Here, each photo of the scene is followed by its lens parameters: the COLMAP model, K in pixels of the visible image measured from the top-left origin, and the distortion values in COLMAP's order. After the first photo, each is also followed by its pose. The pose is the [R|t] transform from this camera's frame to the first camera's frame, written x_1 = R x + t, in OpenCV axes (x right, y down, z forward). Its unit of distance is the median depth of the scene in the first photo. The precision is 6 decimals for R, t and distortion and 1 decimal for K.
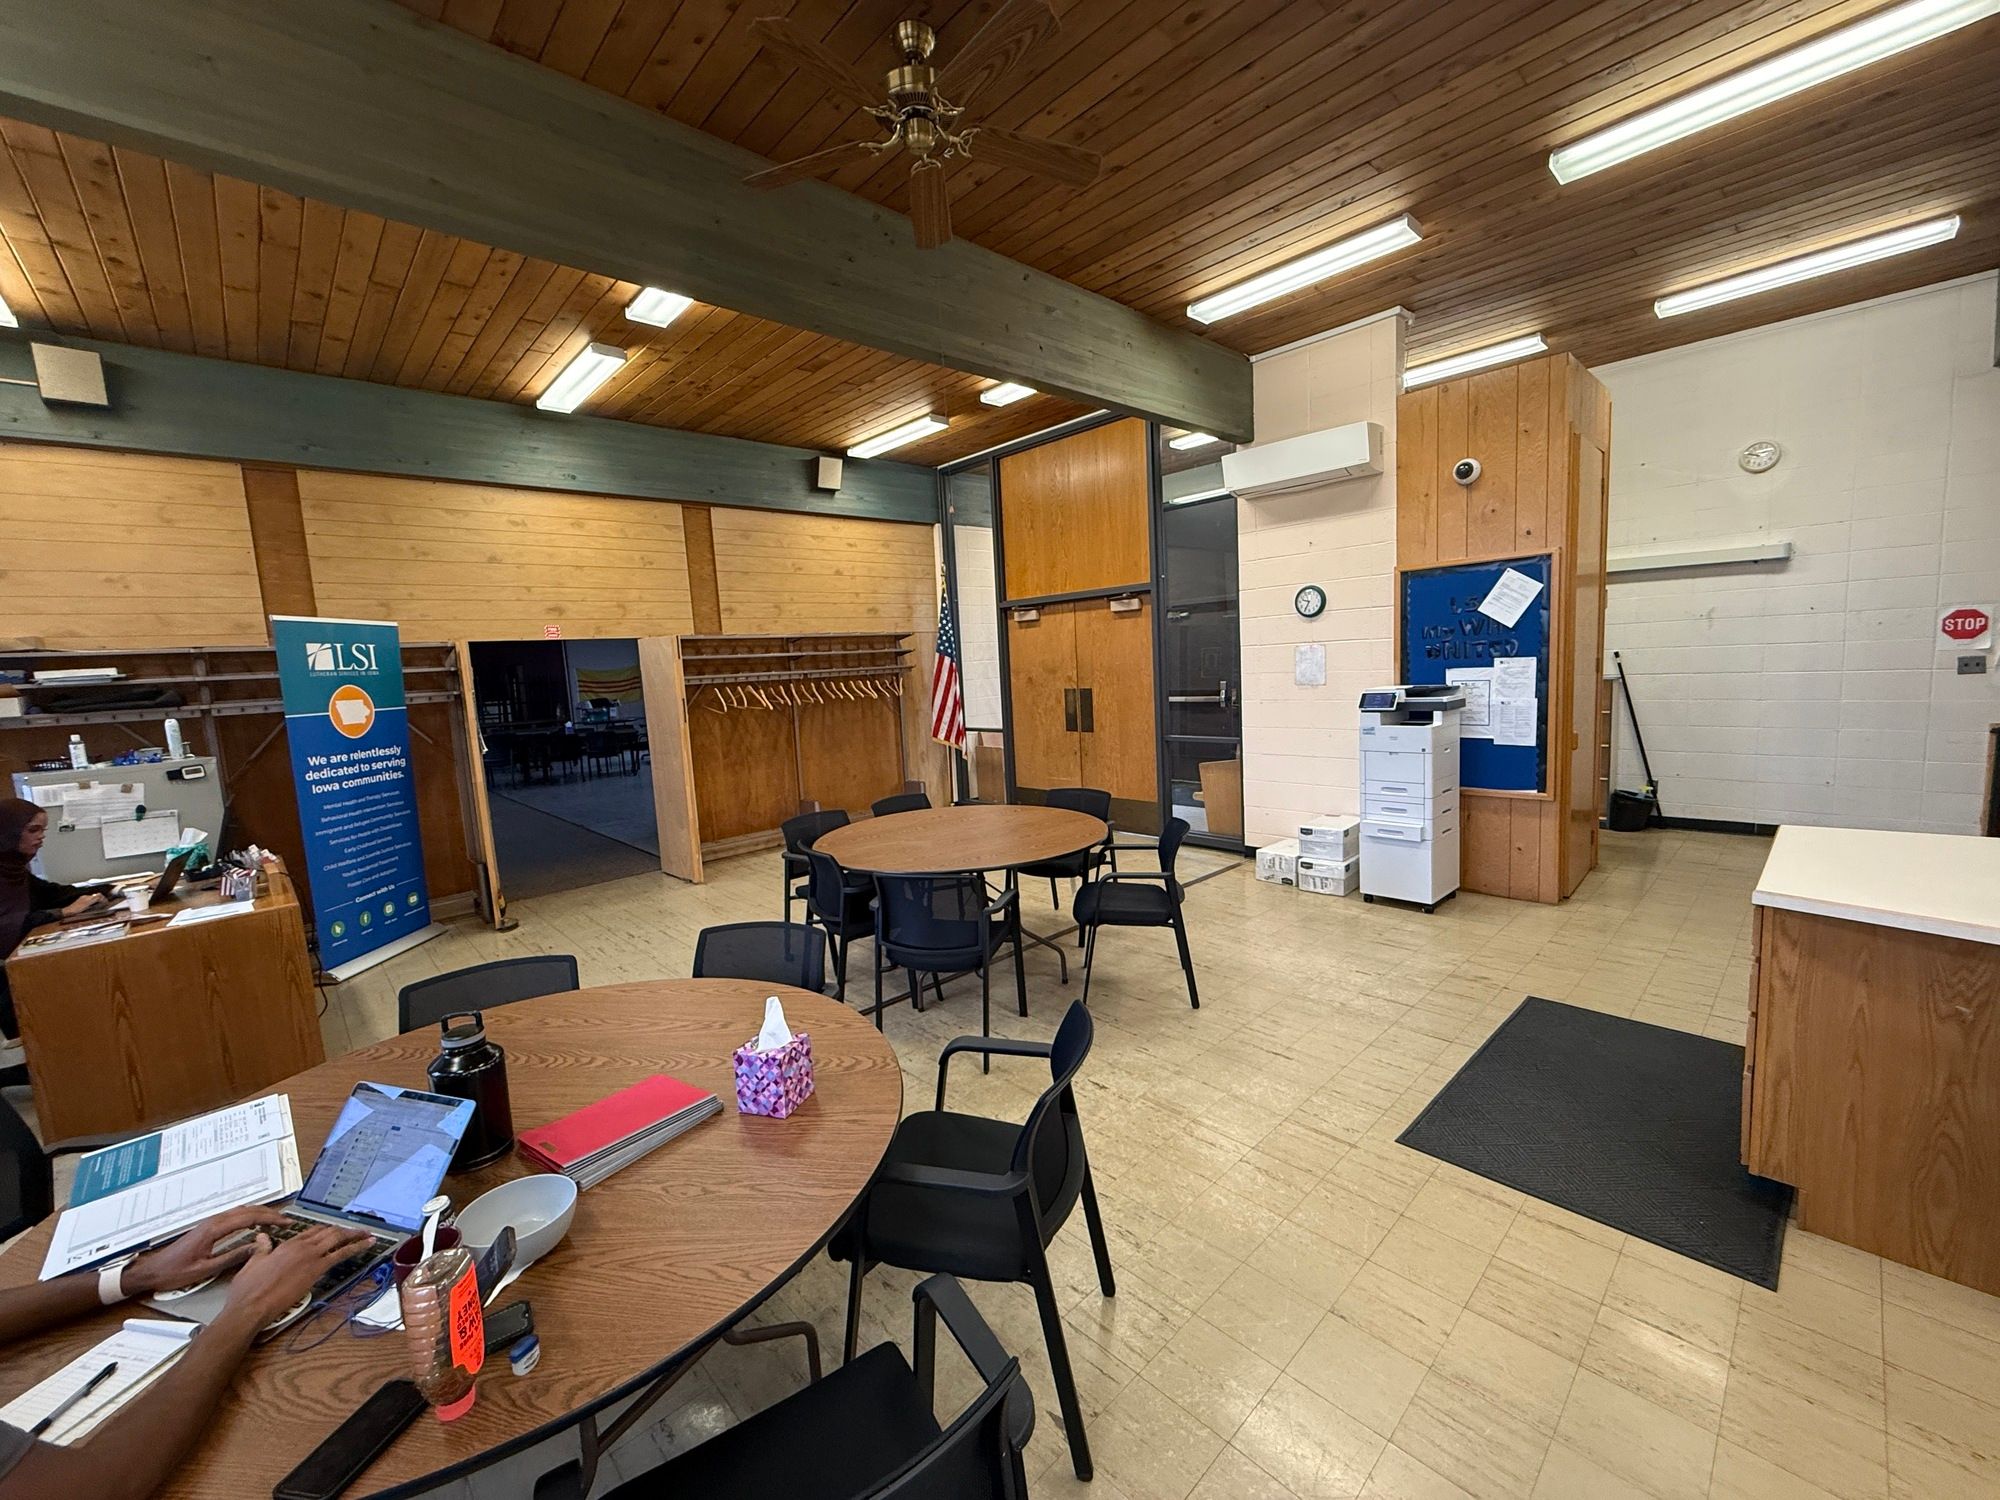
lens RADIAL K [[803.4, 0, 993.2], [0, 803.4, 753.9], [0, 0, 1]] dist [-0.001121, -0.000441]
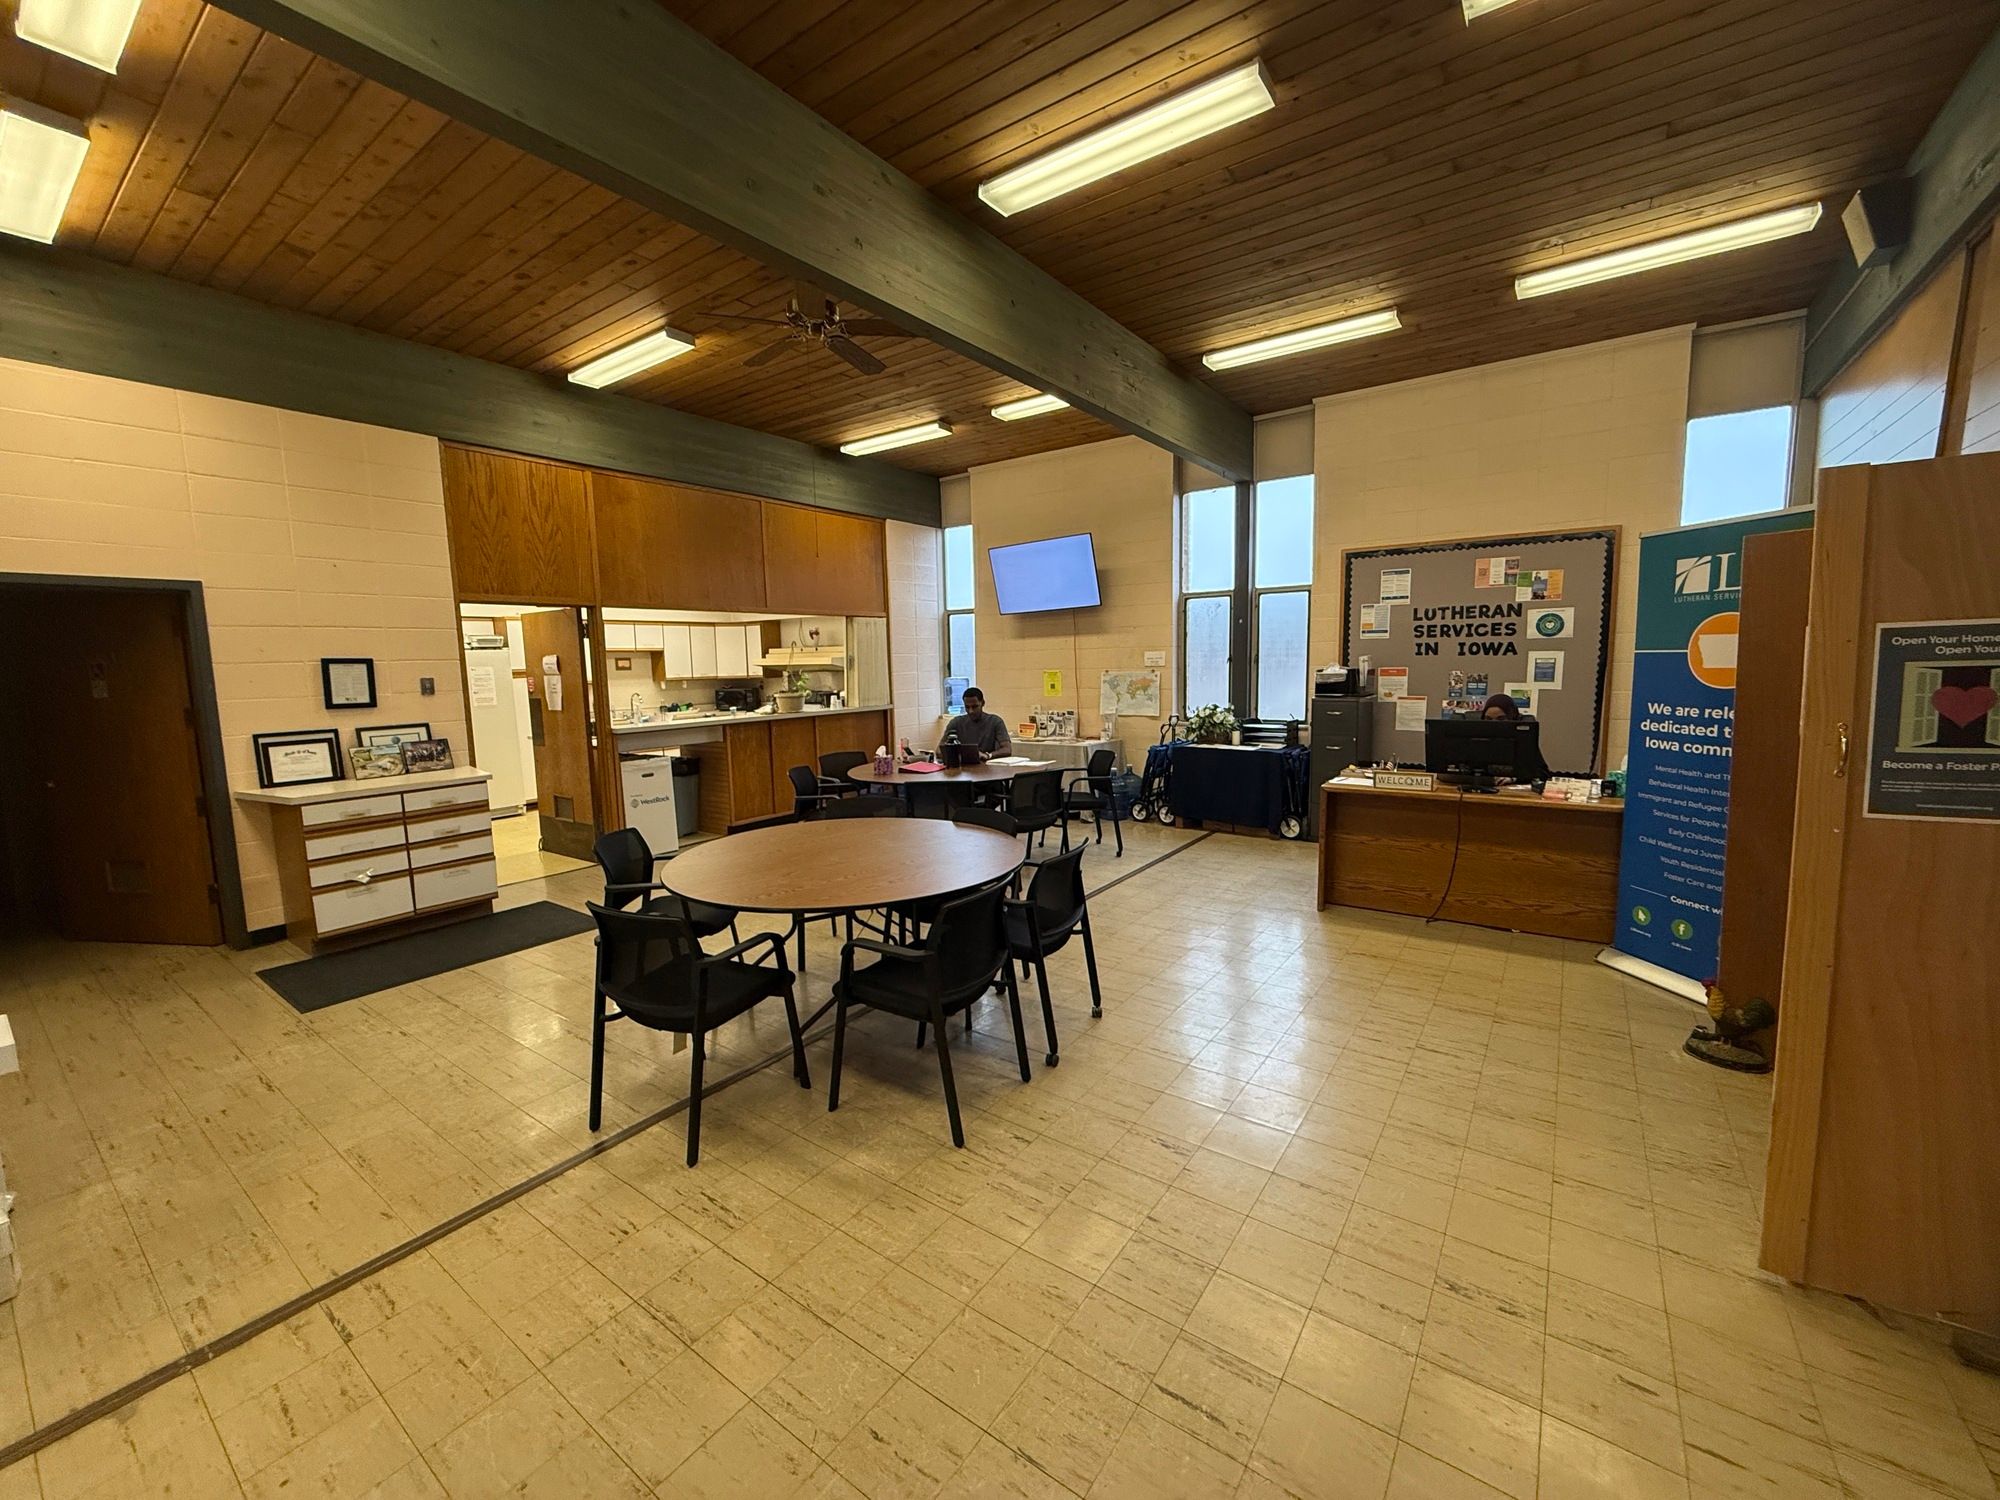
lens RADIAL K [[803.4, 0, 1004.6], [0, 803.4, 746.0], [0, 0, 1]] dist [-0.001121, -0.000441]
pose [[-0.977772, 0.099057, -0.184797, -0.049046], [0.054646, 0.971296, 0.231511, -0.172844], [0.202426, 0.216267, -0.955119, 1.603269]]
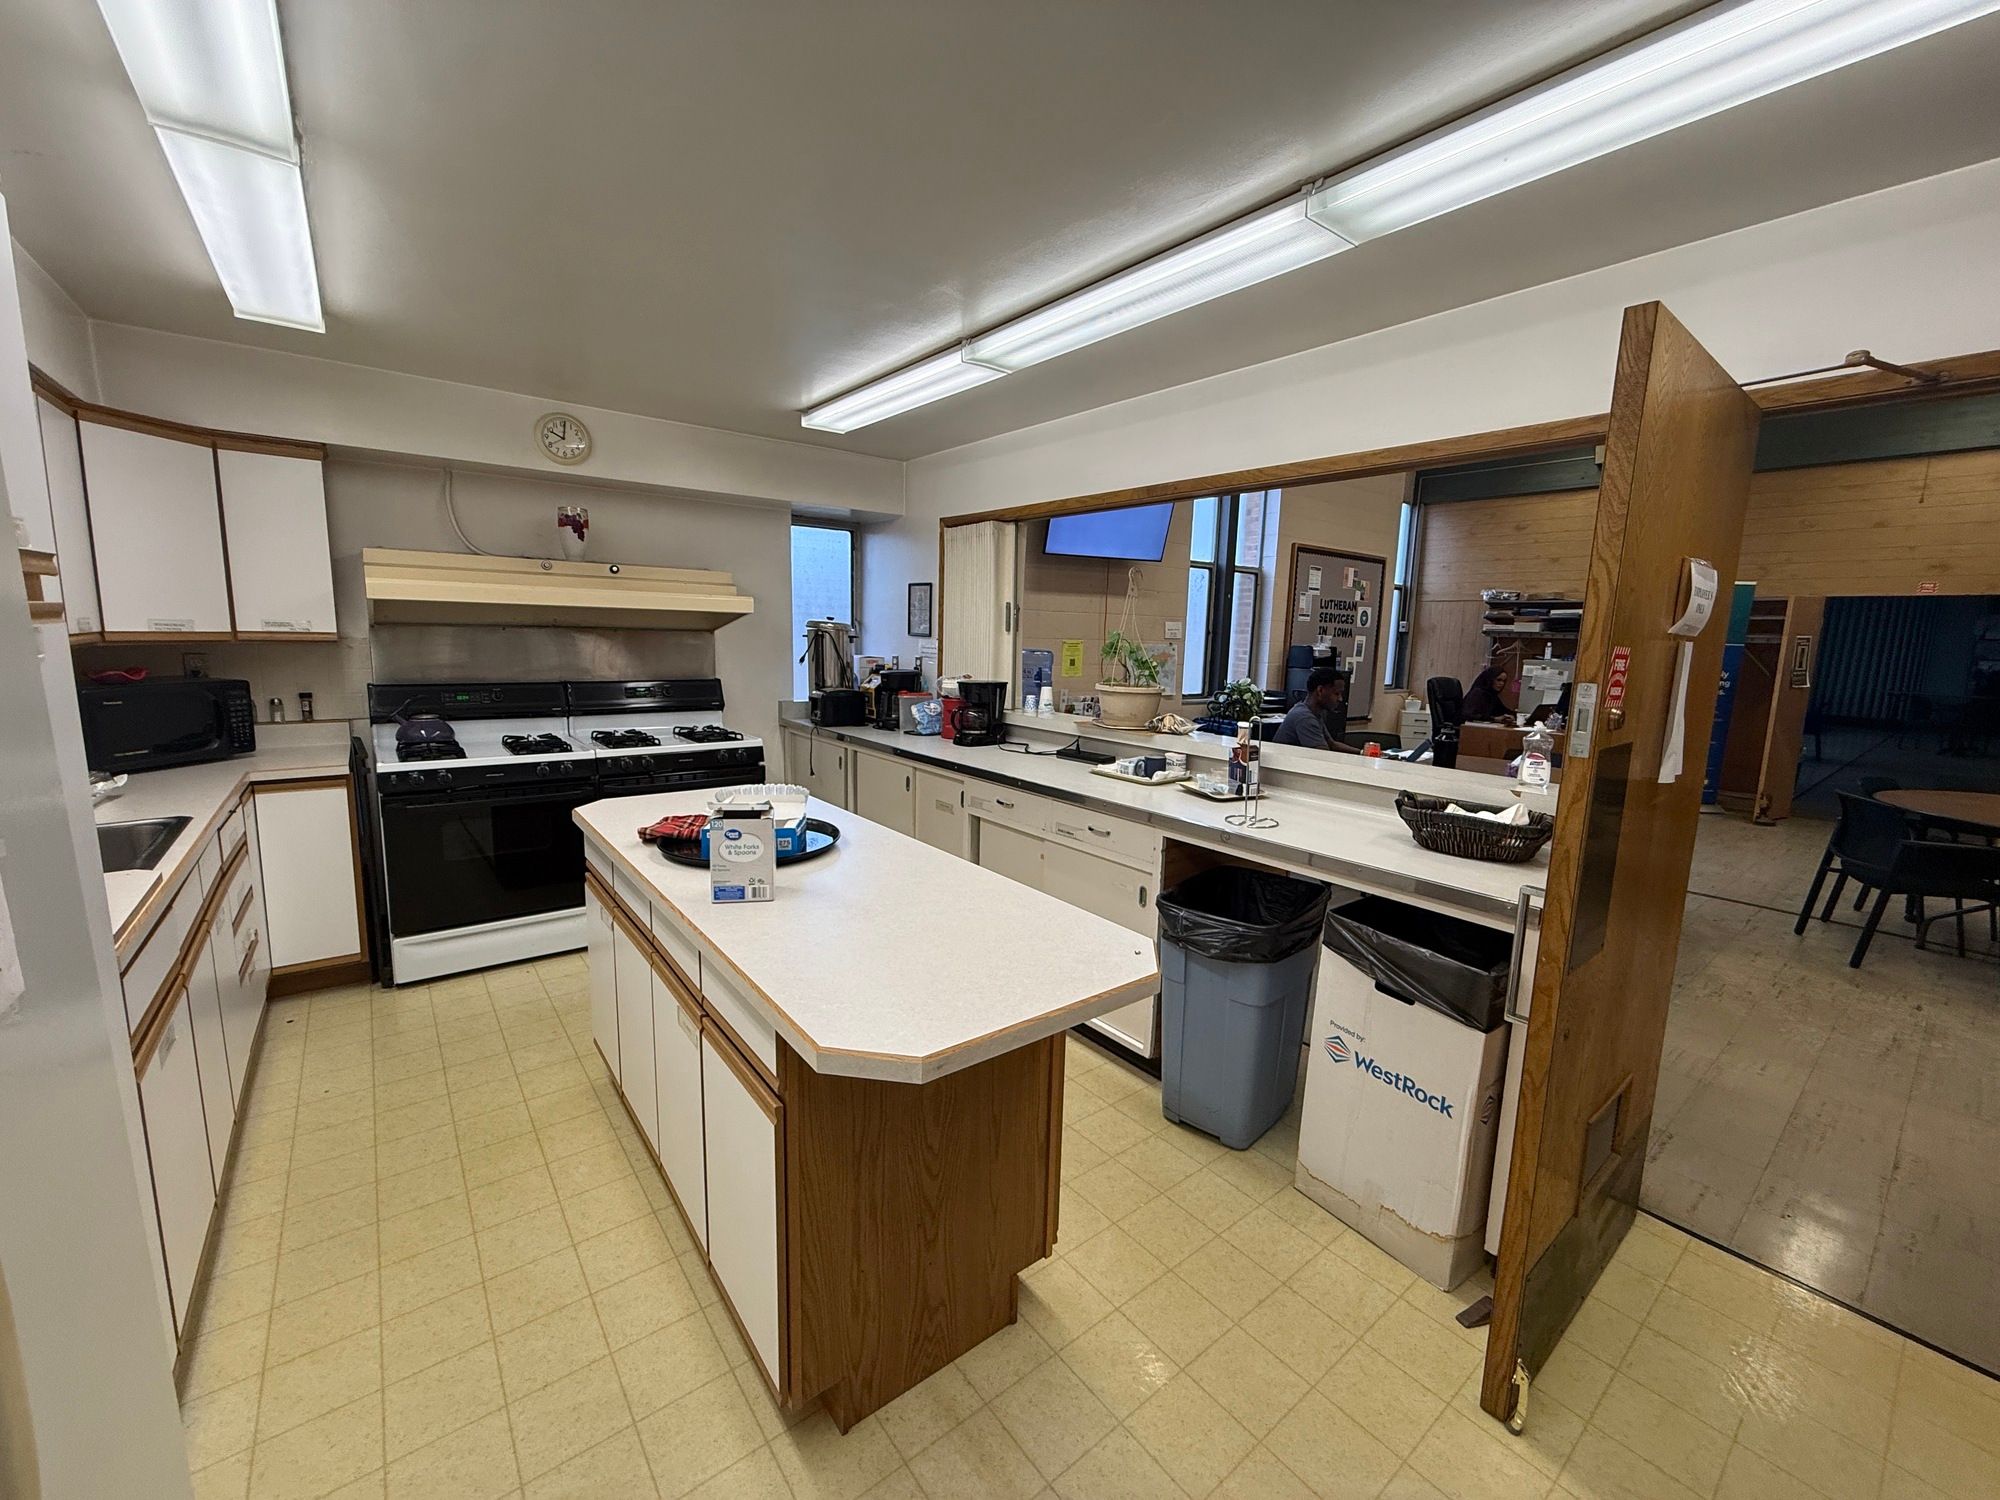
lens RADIAL K [[803.4, 0, 998.3], [0, 803.4, 750.7], [0, 0, 1]] dist [-0.001121, -0.000441]
pose [[-0.087740, 0.200097, -0.975840, 0.828494], [-0.136802, 0.967916, 0.210772, 0.002296], [0.986705, 0.151990, -0.057552, -0.160515]]
